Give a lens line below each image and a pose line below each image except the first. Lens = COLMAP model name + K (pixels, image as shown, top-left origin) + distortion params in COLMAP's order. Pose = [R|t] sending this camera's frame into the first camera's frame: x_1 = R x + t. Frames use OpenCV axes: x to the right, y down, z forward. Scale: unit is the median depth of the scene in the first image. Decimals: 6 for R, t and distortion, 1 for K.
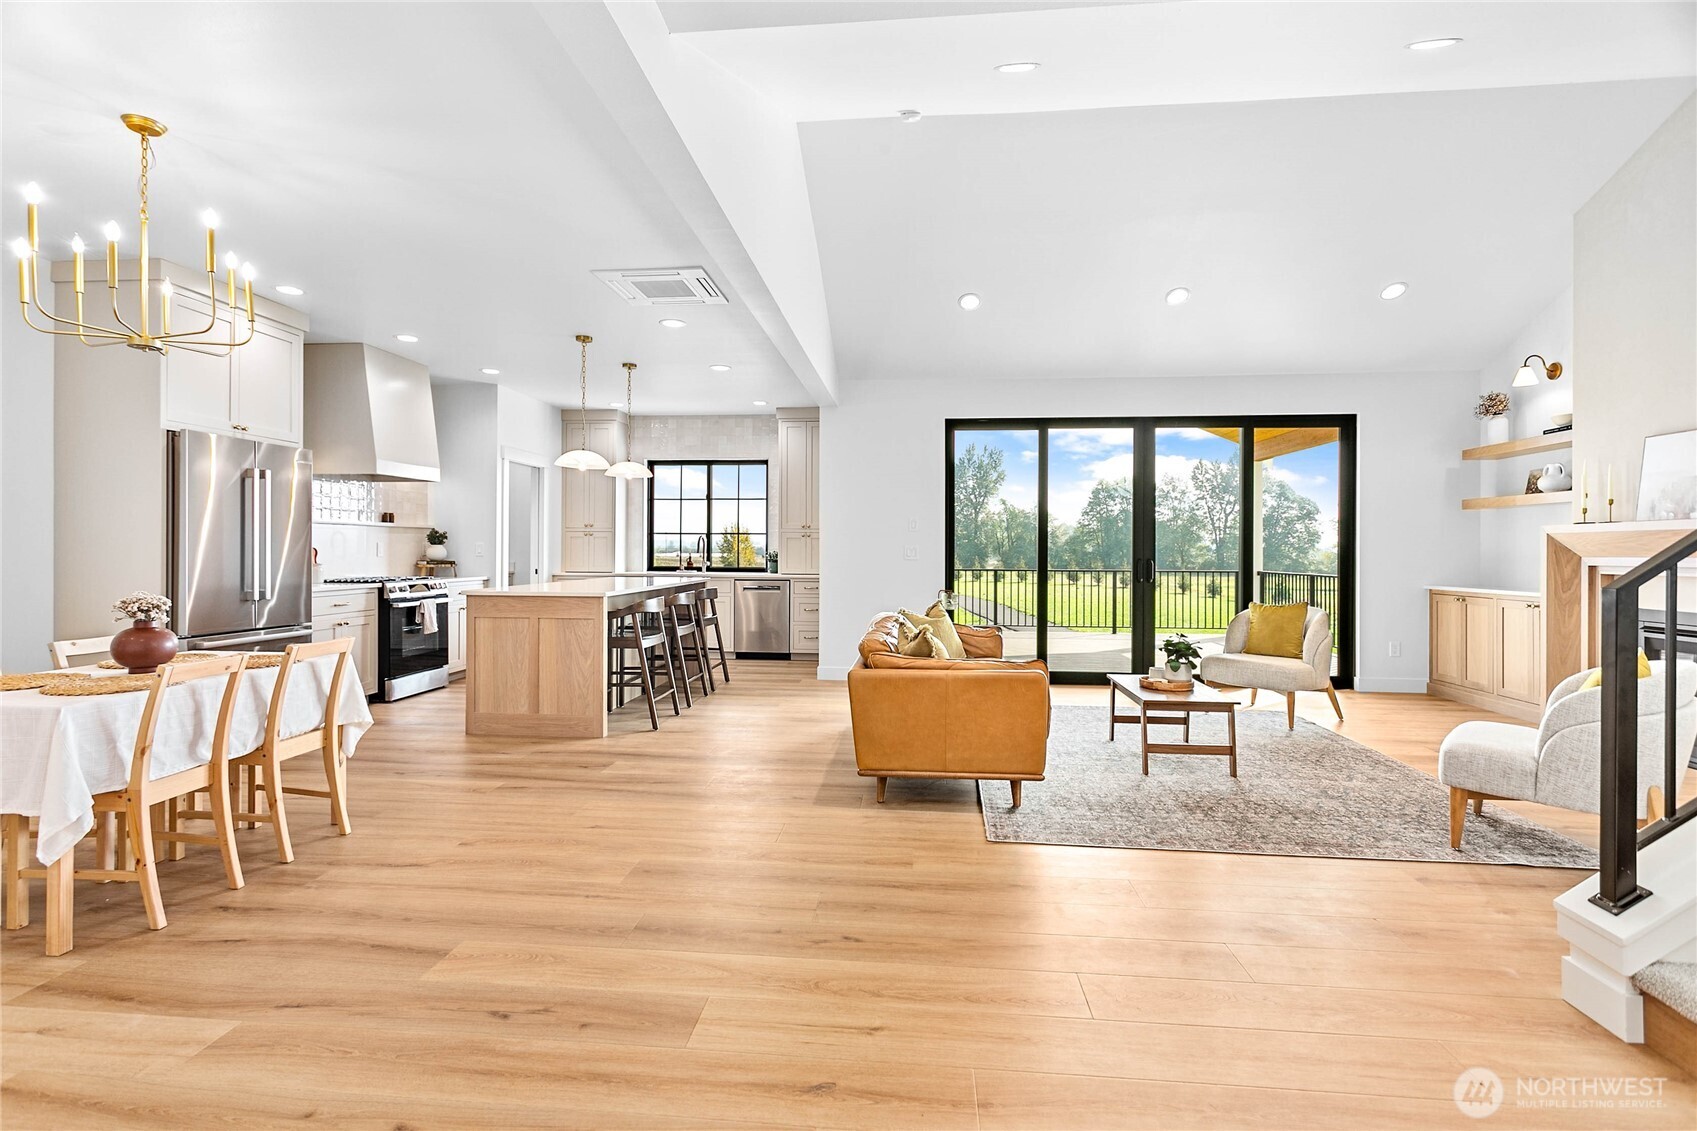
lens RADIAL K [[805.9, 0, 838.2], [0, 805.9, 542.9], [0, 0, 1]] dist [0.002066, 0.000833]
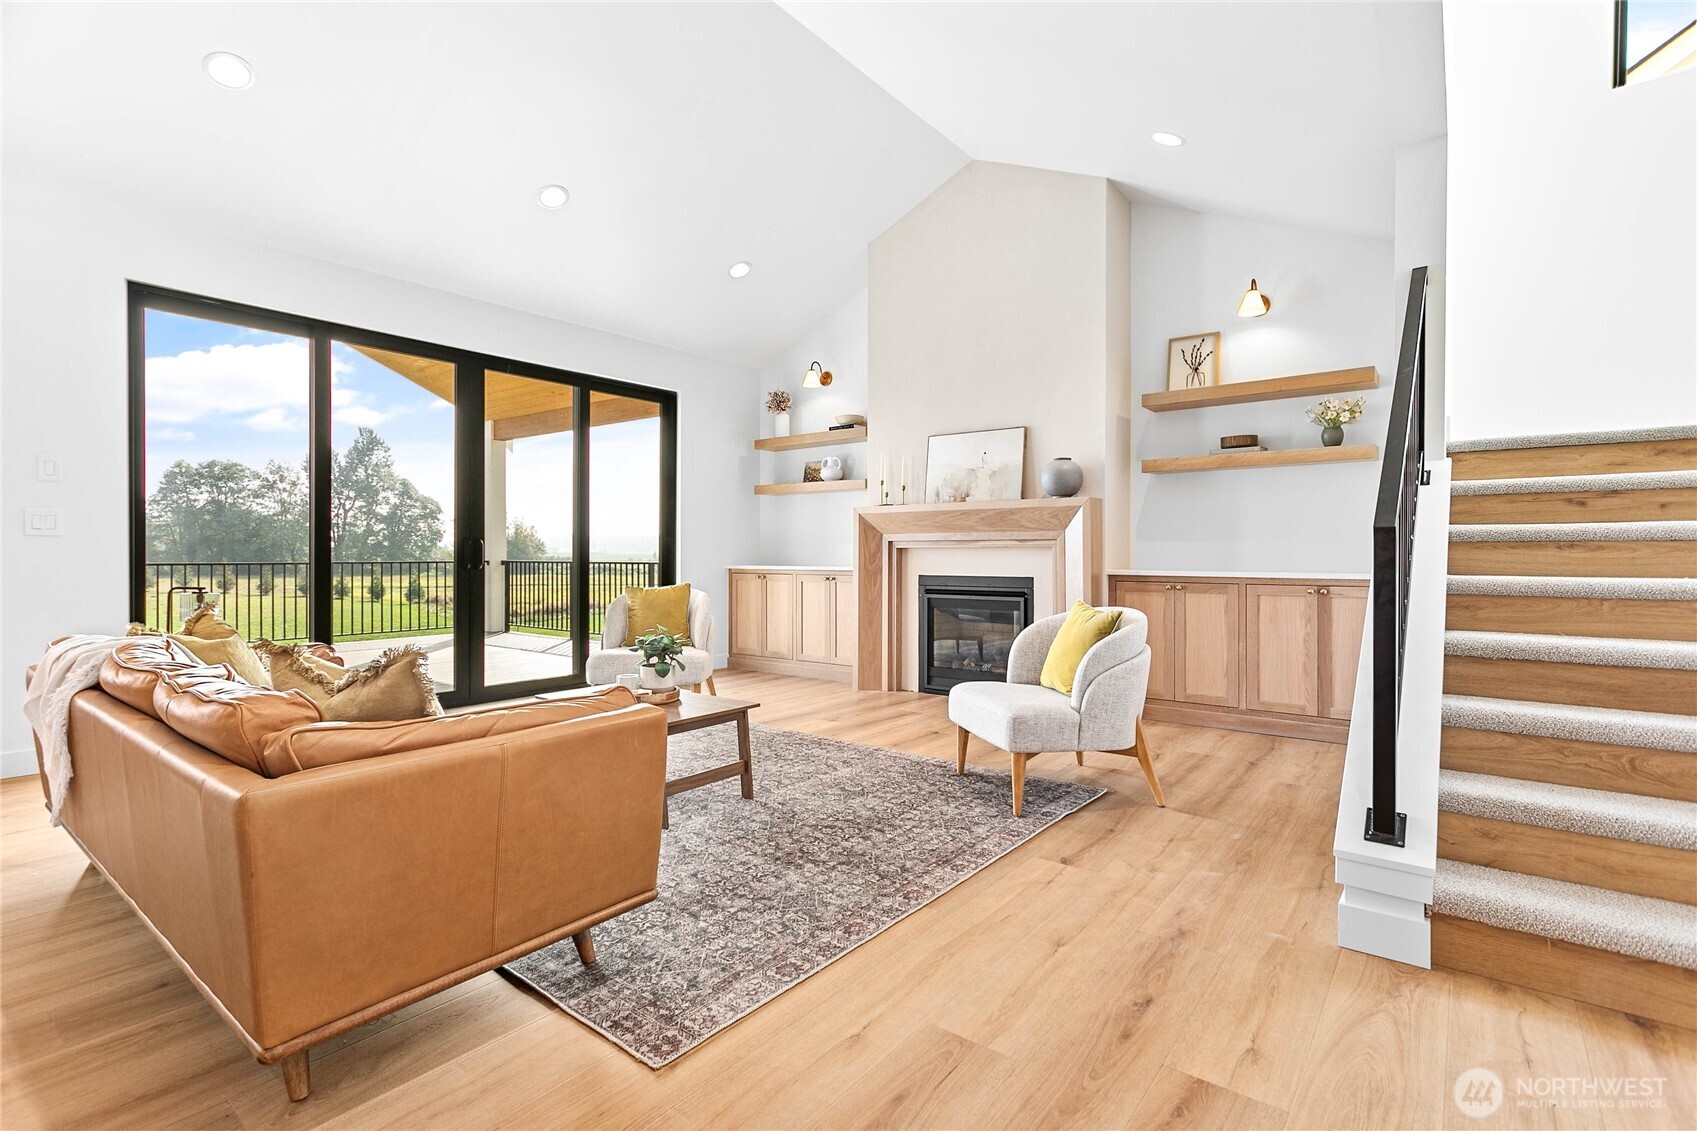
lens RADIAL K [[805.9, 0, 840.4], [0, 805.9, 553.2], [0, 0, 1]] dist [0.002066, 0.000833]
pose [[0.532752, -0.005879, 0.846251, -0.081966], [-0.005565, 0.999930, 0.010450, 0.025365], [-0.846253, -0.010277, 0.532682, 0.319423]]
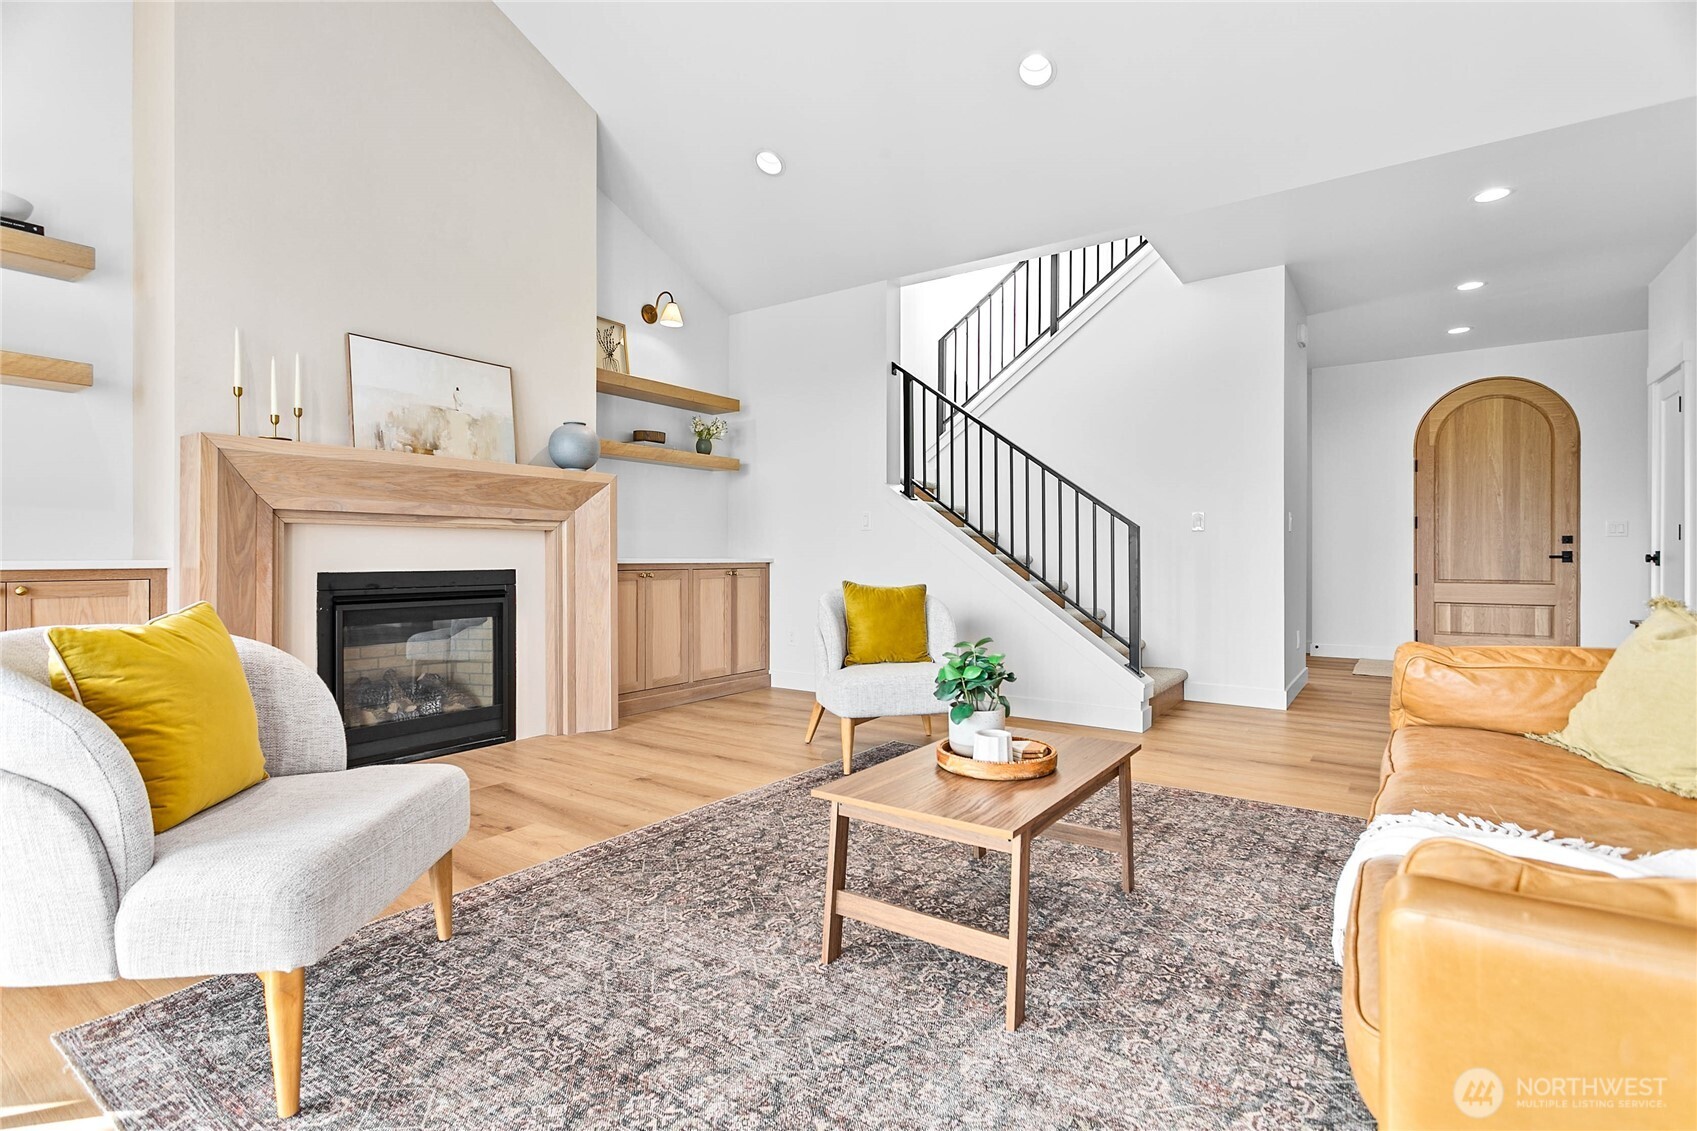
lens RADIAL K [[805.9, 0, 850.1], [0, 805.9, 558.8], [0, 0, 1]] dist [0.002066, 0.000833]
pose [[-0.876862, -0.005477, 0.480711, 0.185242], [-0.007723, 0.999967, -0.002695, 0.047894], [-0.480680, -0.006075, -0.876875, 0.988813]]
